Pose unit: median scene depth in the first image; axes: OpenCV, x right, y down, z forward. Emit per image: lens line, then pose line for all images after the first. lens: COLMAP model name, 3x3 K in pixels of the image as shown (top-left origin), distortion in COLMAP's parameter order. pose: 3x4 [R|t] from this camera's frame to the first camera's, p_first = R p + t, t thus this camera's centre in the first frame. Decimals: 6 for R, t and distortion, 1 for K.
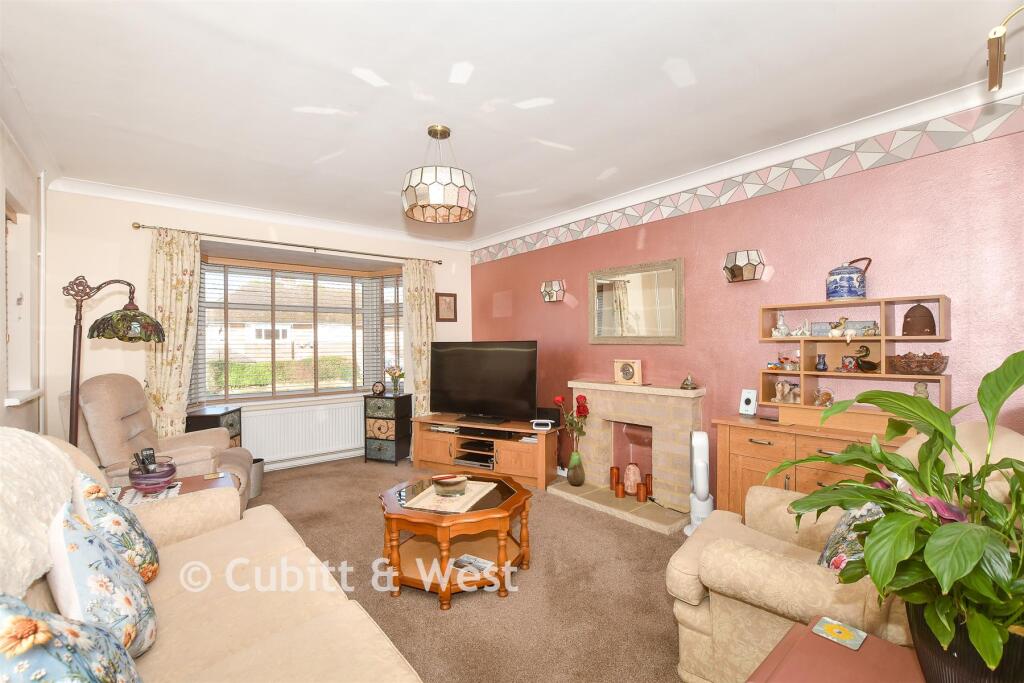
lens RADIAL K [[451.9, 0, 513.9], [0, 451.9, 341.2], [0, 0, 1]] dist [-0.018497, -0.000004]
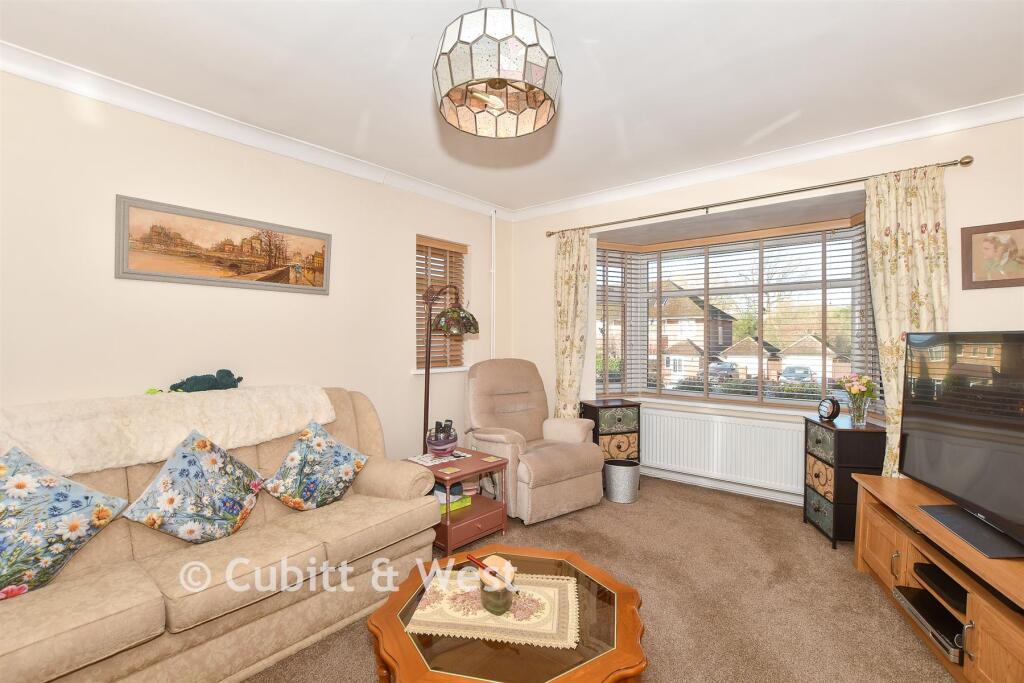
lens RADIAL K [[451.9, 0, 513.6], [0, 451.9, 343.4], [0, 0, 1]] dist [-0.018497, -0.000004]
pose [[0.169440, 0.022682, -0.985279, 0.250196], [0.004123, 0.999710, 0.023723, 0.000247], [0.985532, -0.008081, 0.169298, 0.555548]]
